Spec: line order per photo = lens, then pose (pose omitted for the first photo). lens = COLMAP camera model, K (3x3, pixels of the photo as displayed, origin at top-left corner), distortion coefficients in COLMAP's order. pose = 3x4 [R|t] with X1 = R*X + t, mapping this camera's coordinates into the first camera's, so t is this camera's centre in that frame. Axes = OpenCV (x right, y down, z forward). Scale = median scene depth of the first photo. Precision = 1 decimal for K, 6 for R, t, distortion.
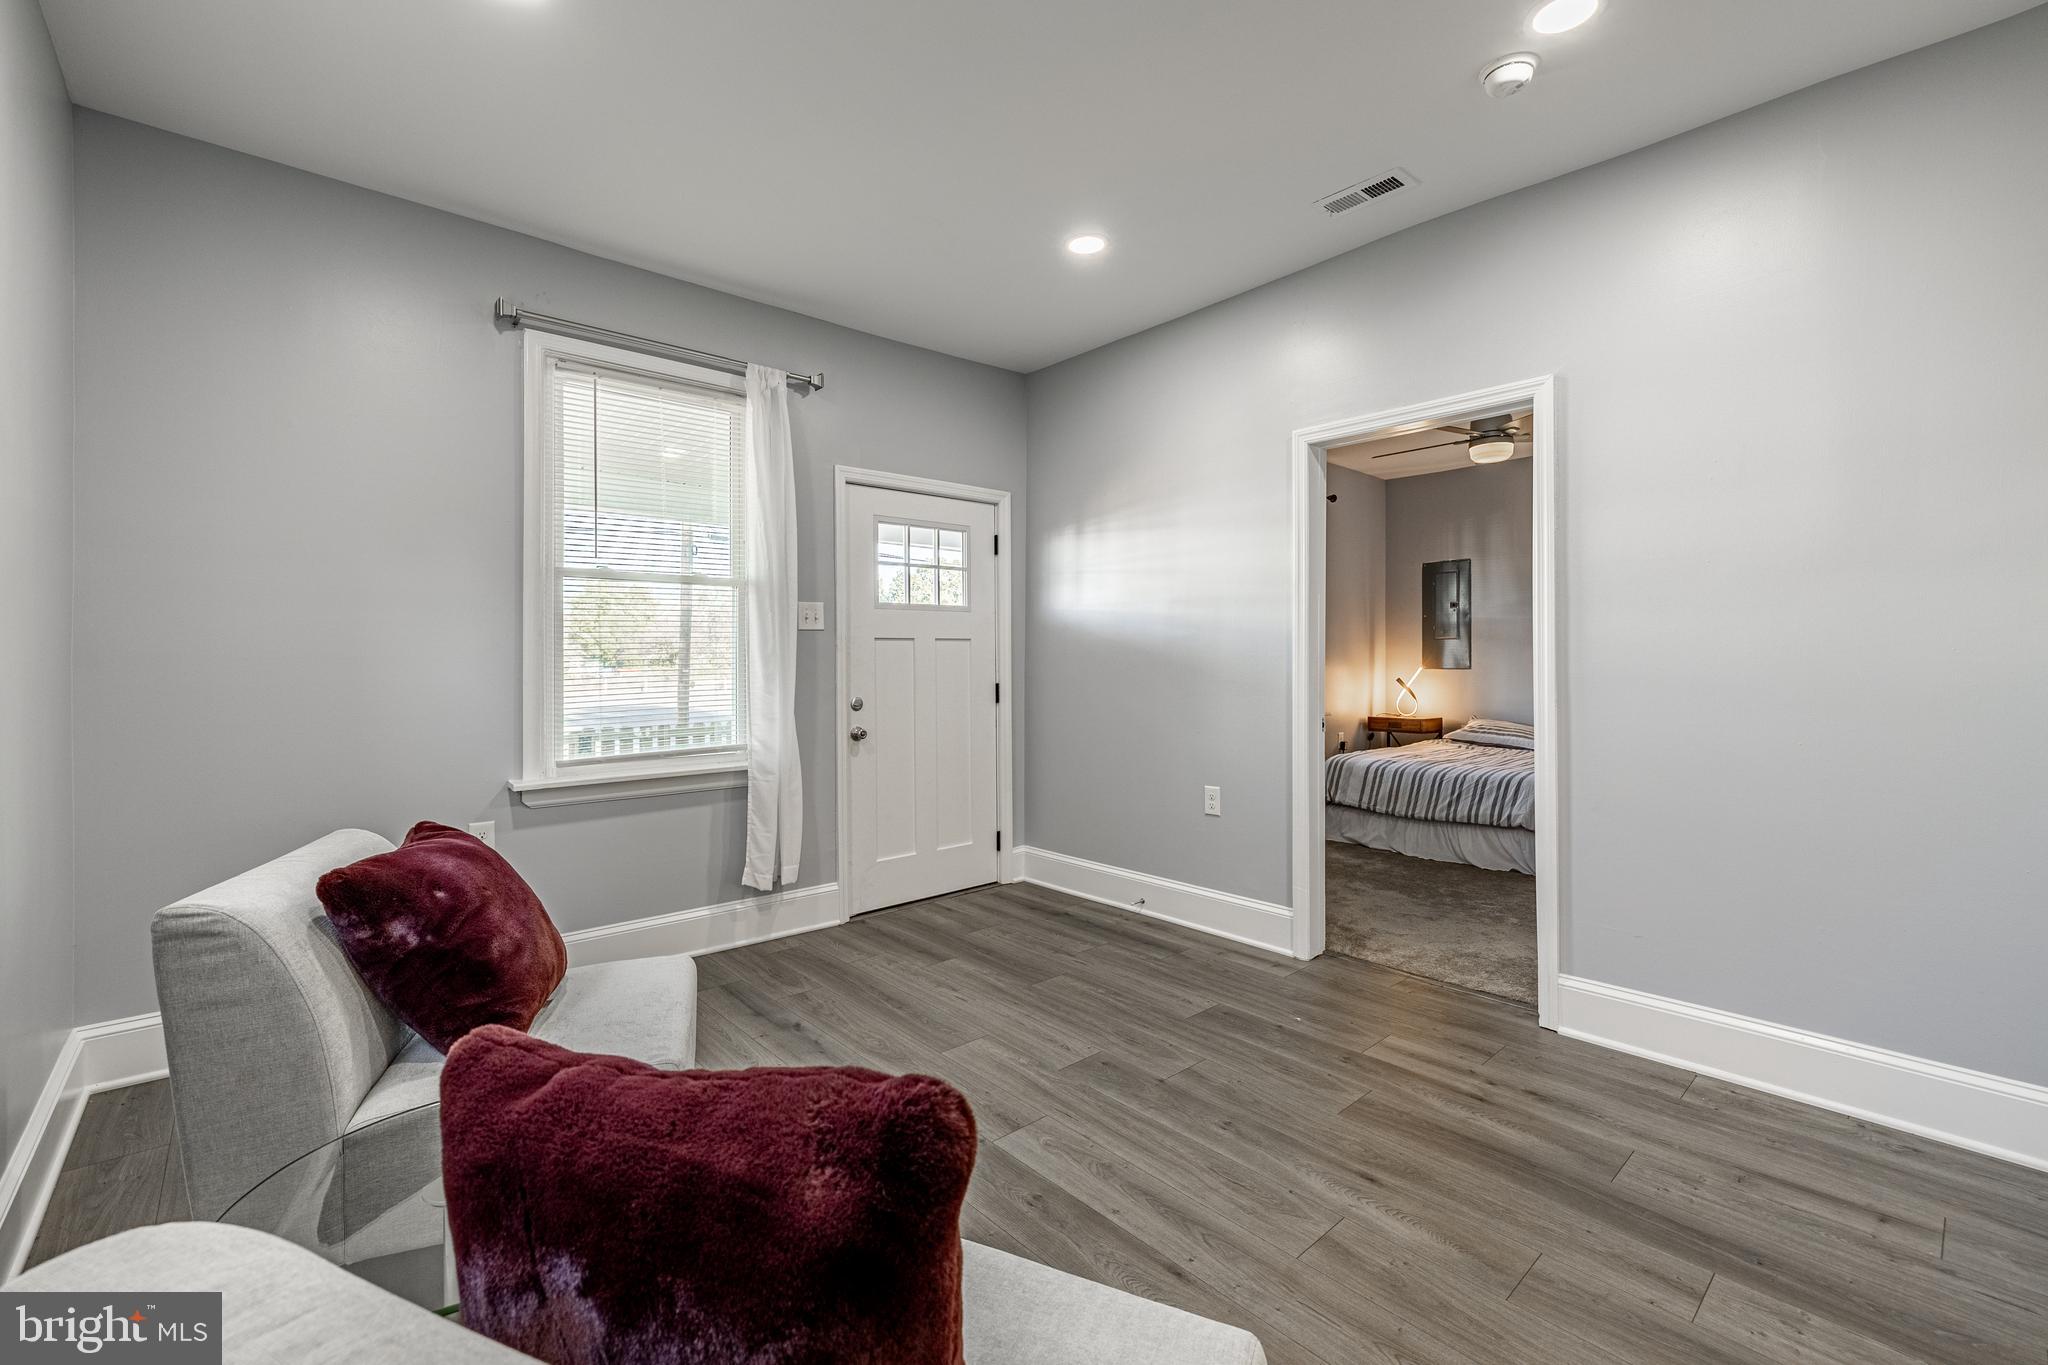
lens RADIAL K [[855.5, 0, 1028.7], [0, 855.5, 657.8], [0, 0, 1]] dist [-0.001978, 0.000556]
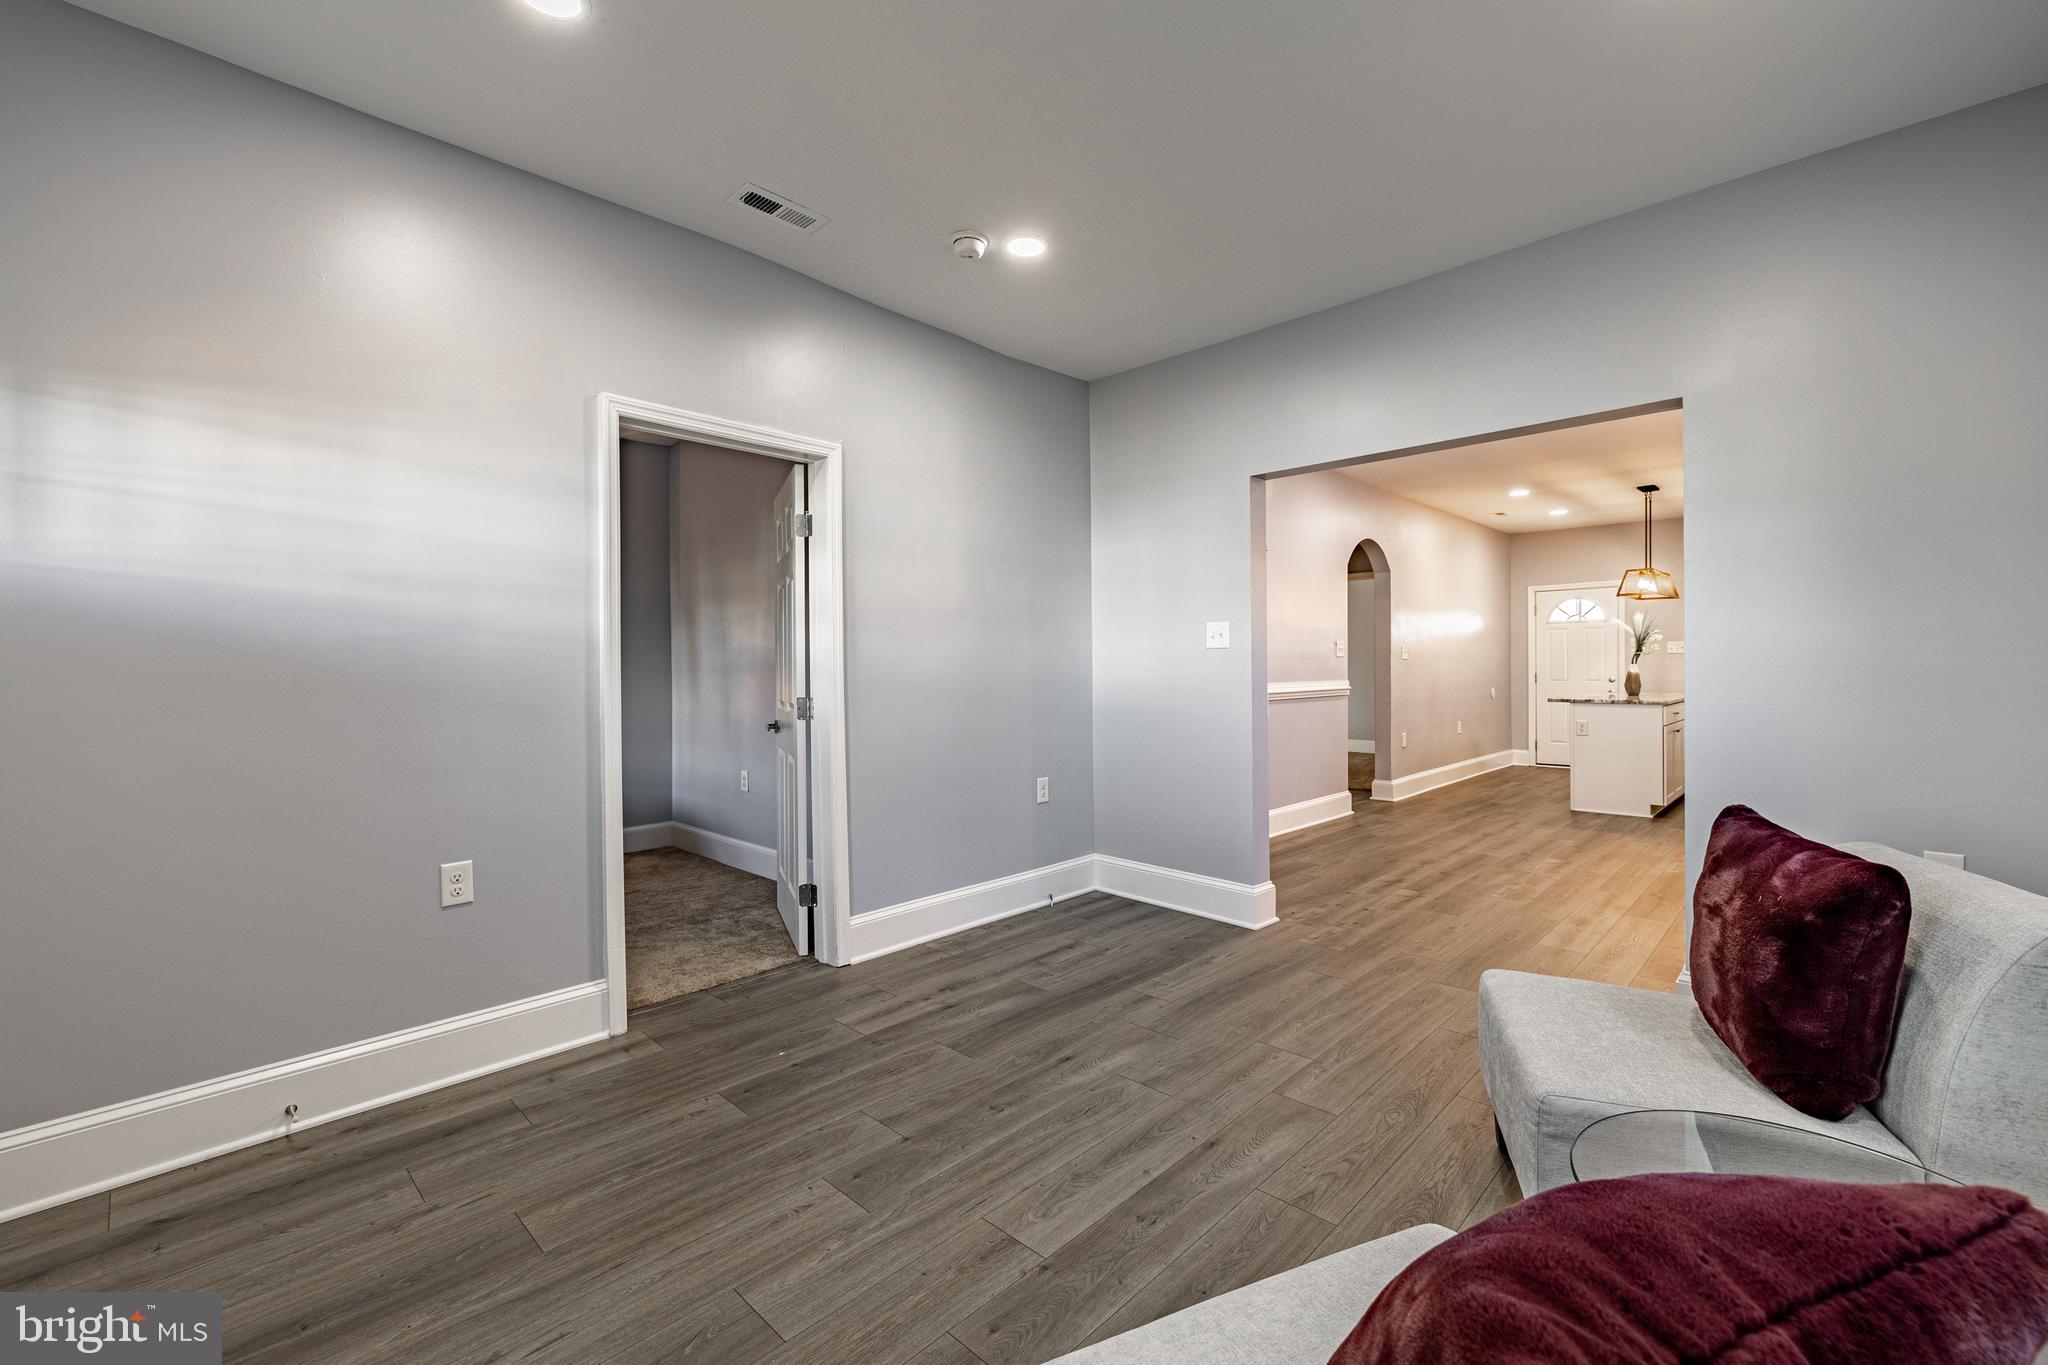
lens RADIAL K [[853.6, 0, 1017.8], [0, 853.6, 681.5], [0, 0, 1]] dist [0.002215, 0.000404]
pose [[-0.065311, -0.012328, 0.997789, -0.721669], [0.004024, 0.999912, 0.012618, 0.003934], [-0.997857, 0.004840, -0.065256, 0.915558]]
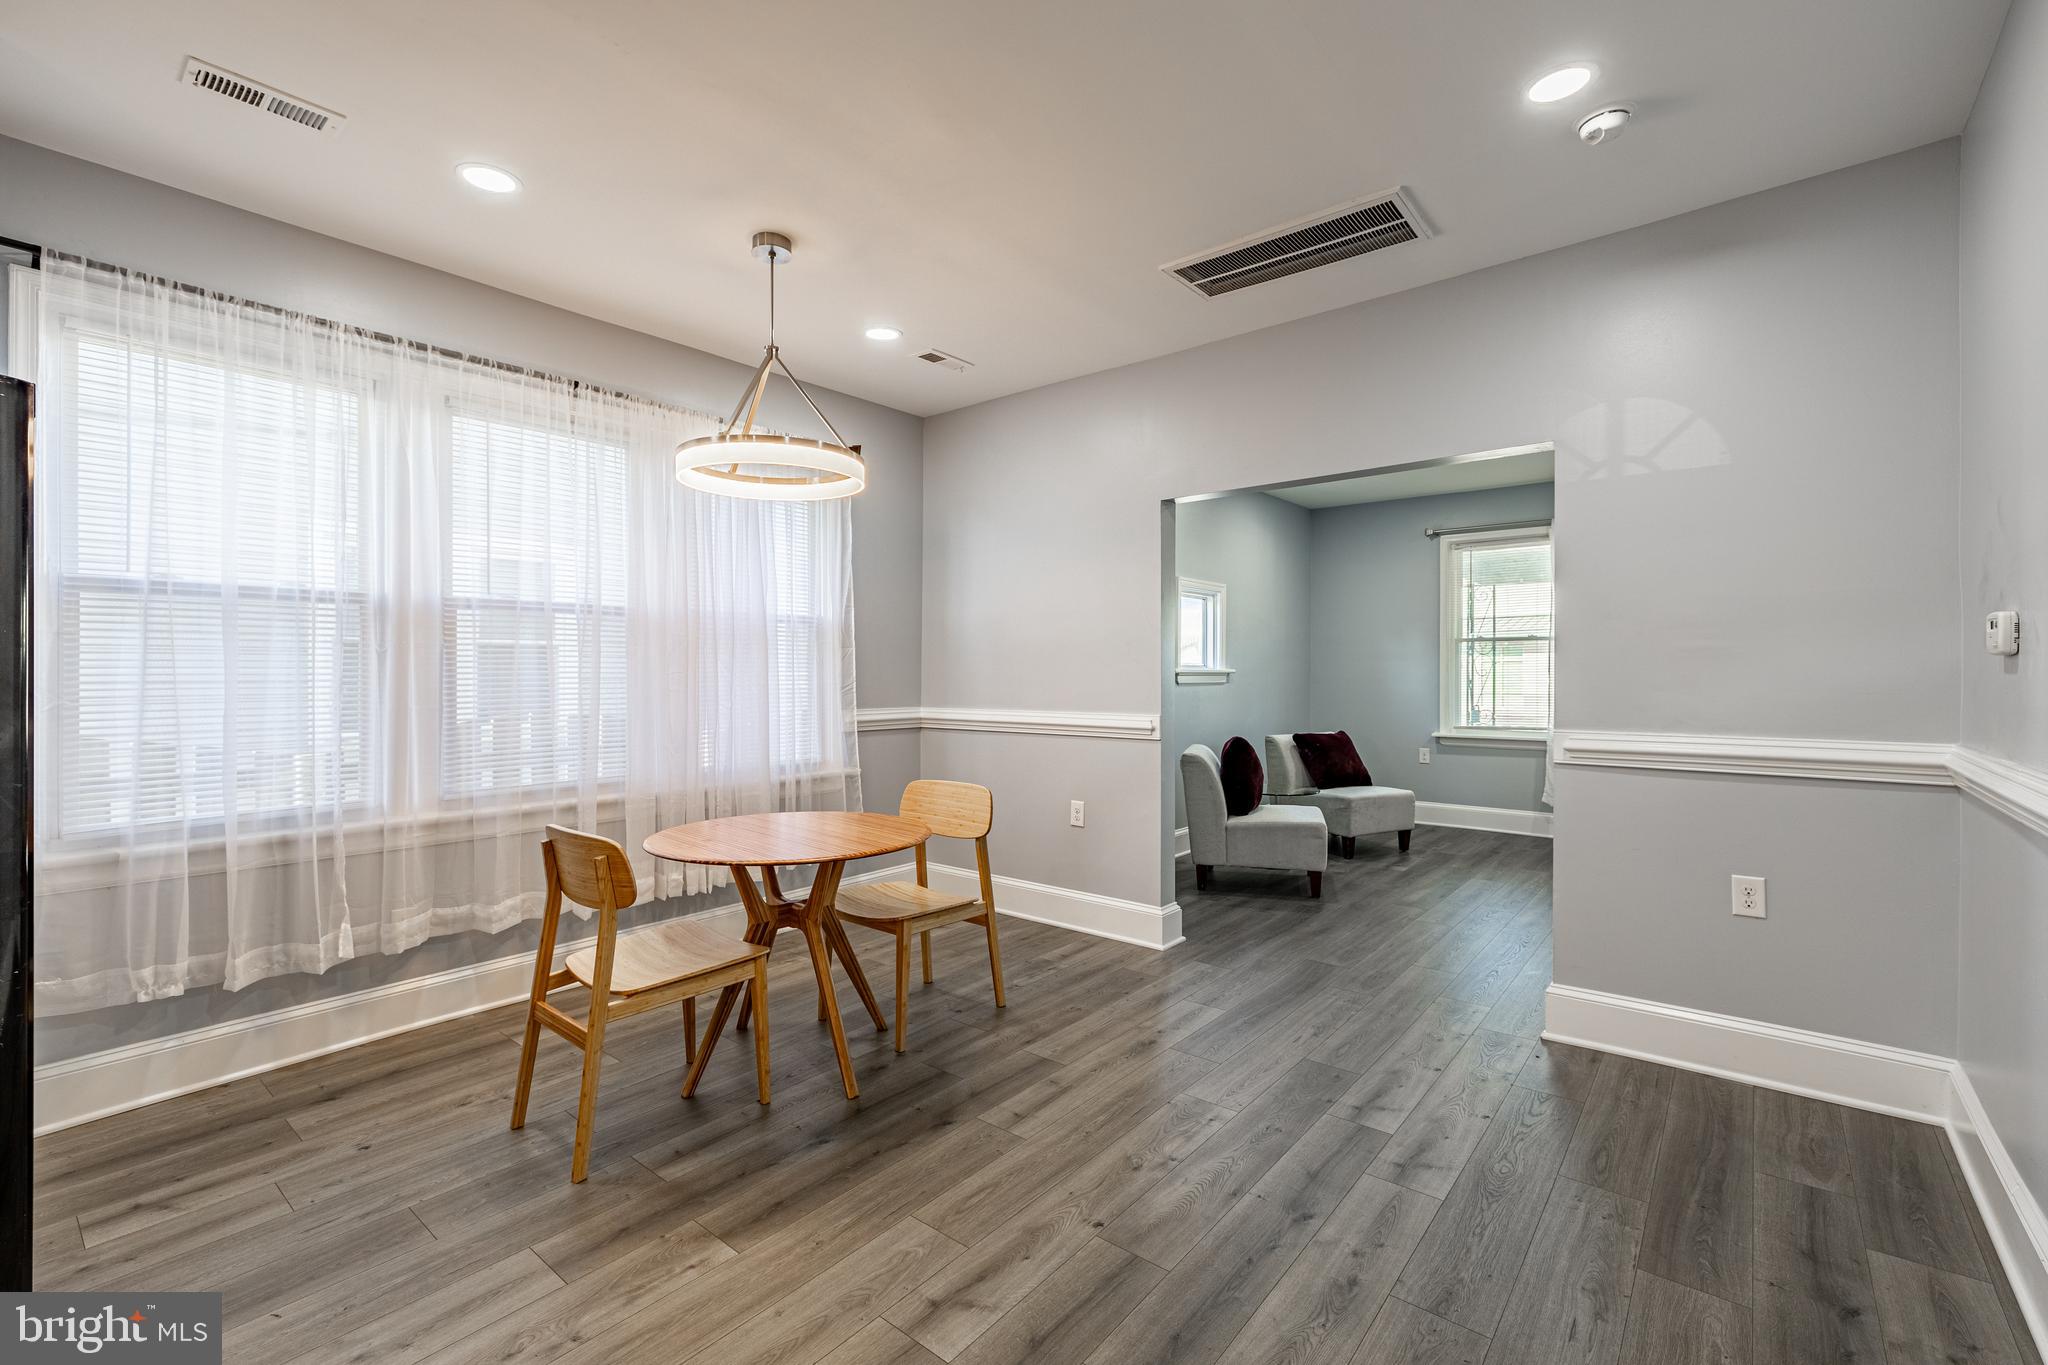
lens RADIAL K [[889.2, 0, 1020.5], [0, 889.2, 676.3], [0, 0, 1]] dist [-0.000415, 0.000251]
pose [[0.151311, 0.007482, -0.988458, 1.970415], [0.002416, 0.999966, 0.007939, -0.037093], [0.988483, -0.003590, 0.151288, -0.585021]]
